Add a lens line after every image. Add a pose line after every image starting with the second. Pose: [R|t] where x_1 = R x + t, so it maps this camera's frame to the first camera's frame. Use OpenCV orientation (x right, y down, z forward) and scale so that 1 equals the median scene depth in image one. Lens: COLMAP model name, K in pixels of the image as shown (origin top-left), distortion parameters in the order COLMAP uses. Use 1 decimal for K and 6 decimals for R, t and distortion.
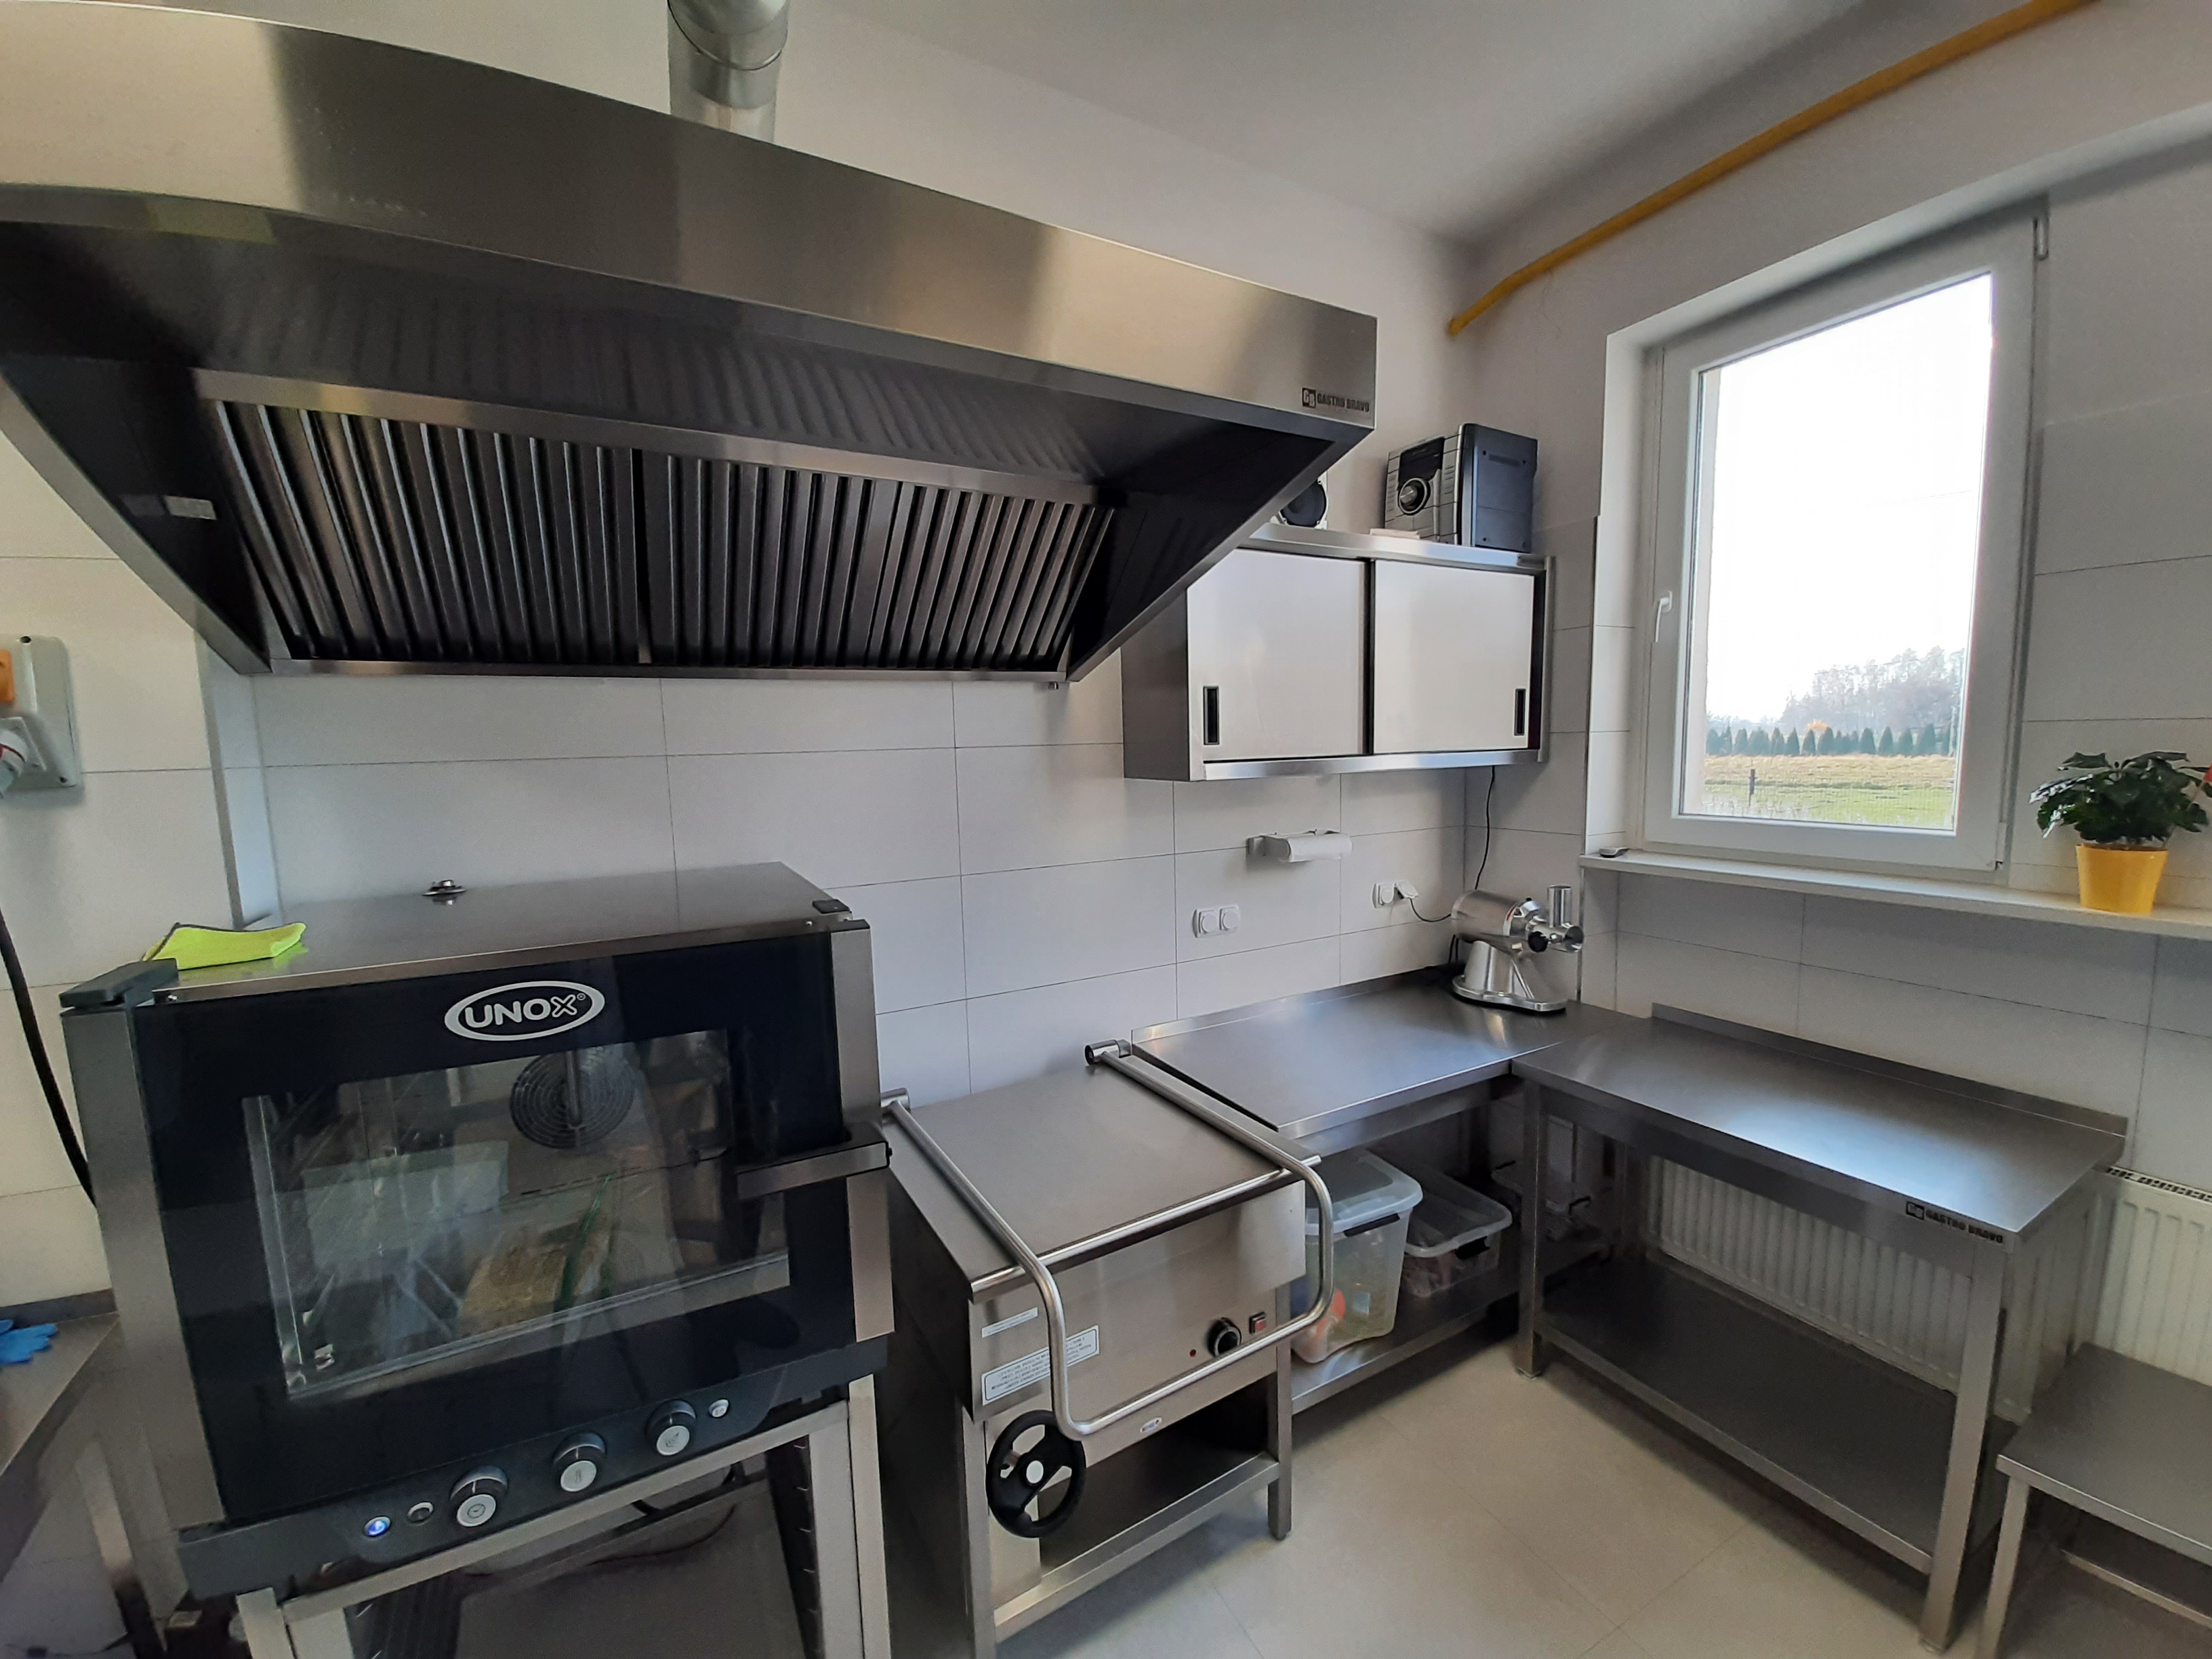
lens RADIAL K [[872.3, 0, 1111.7], [0, 872.3, 836.0], [0, 0, 1]] dist [0.011048, -0.009336]
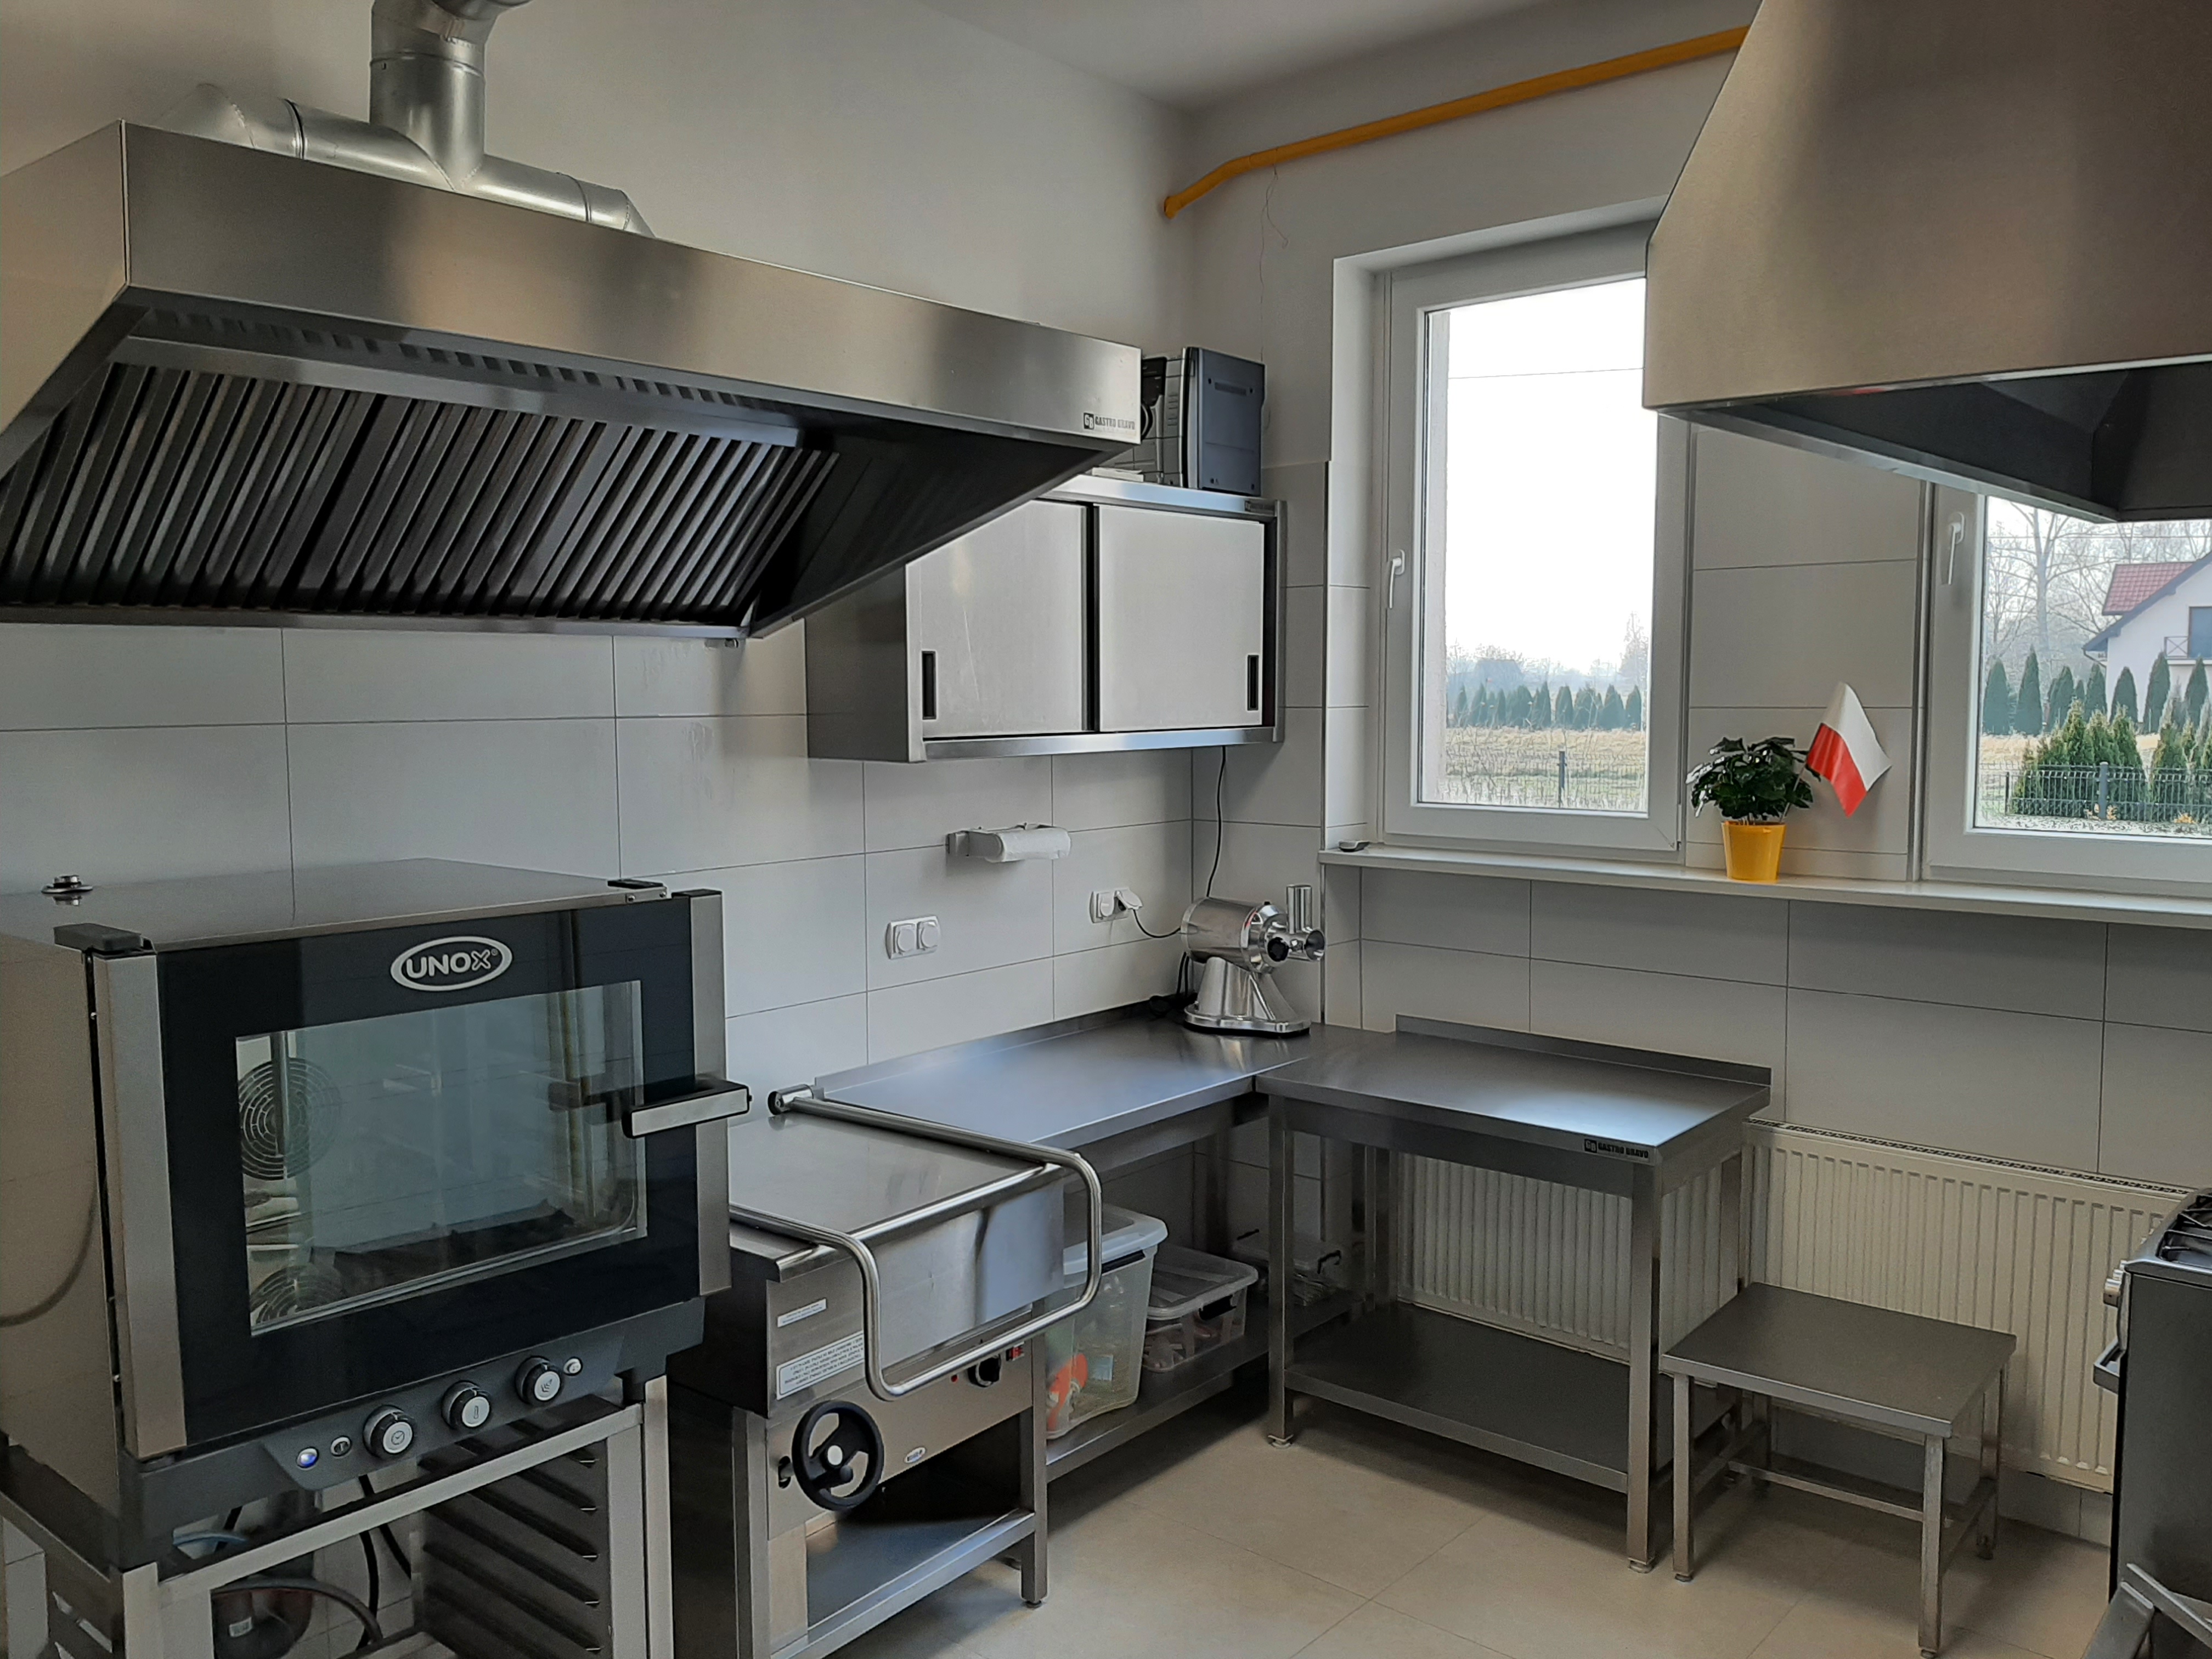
lens RADIAL K [[1726.9, 0, 1103.4], [0, 1726.9, 824.7], [0, 0, 1]] dist [0.057882, -0.085073]
pose [[0.936188, -0.008639, 0.351392, -0.303142], [0.019389, 0.999445, -0.027085, 0.045669], [-0.350963, 0.032170, 0.935836, -0.602001]]
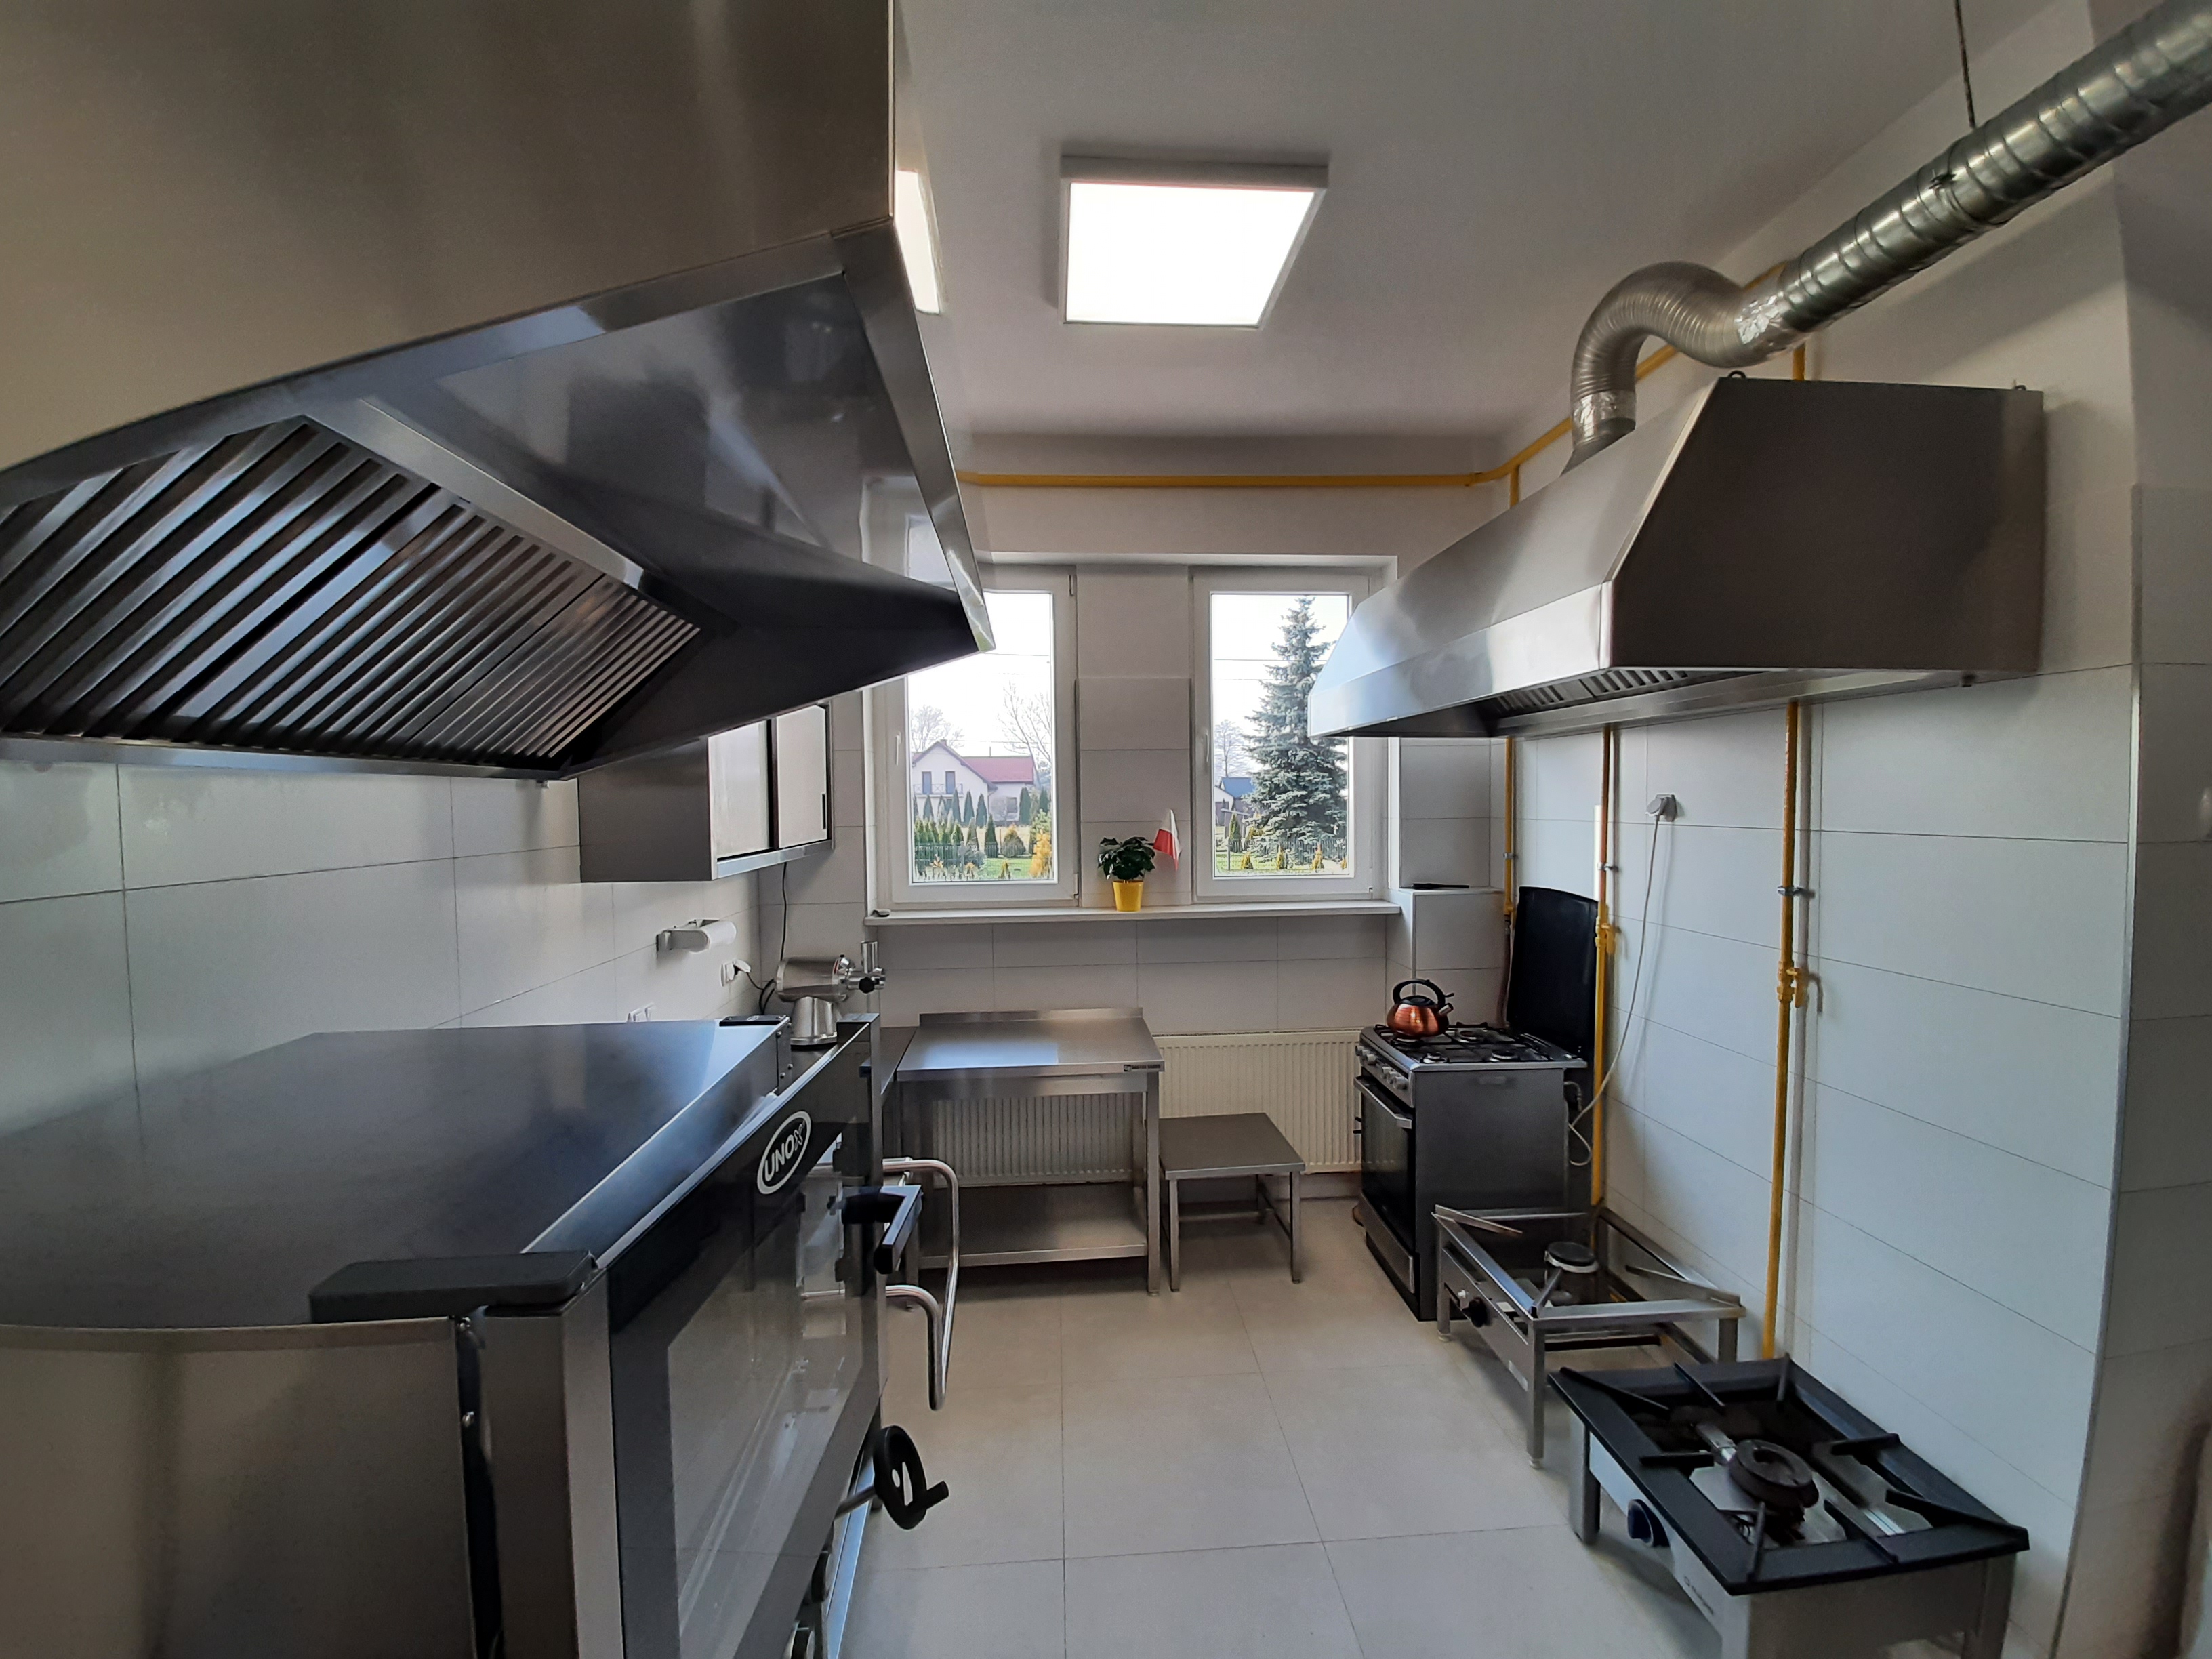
lens RADIAL K [[872.3, 0, 1107.6], [0, 872.3, 832.7], [0, 0, 1]] dist [0.011048, -0.009336]
pose [[0.408026, -0.015182, 0.912844, -0.633097], [0.099425, 0.994654, -0.027898, -0.039593], [-0.907540, 0.102143, 0.407354, 0.119307]]
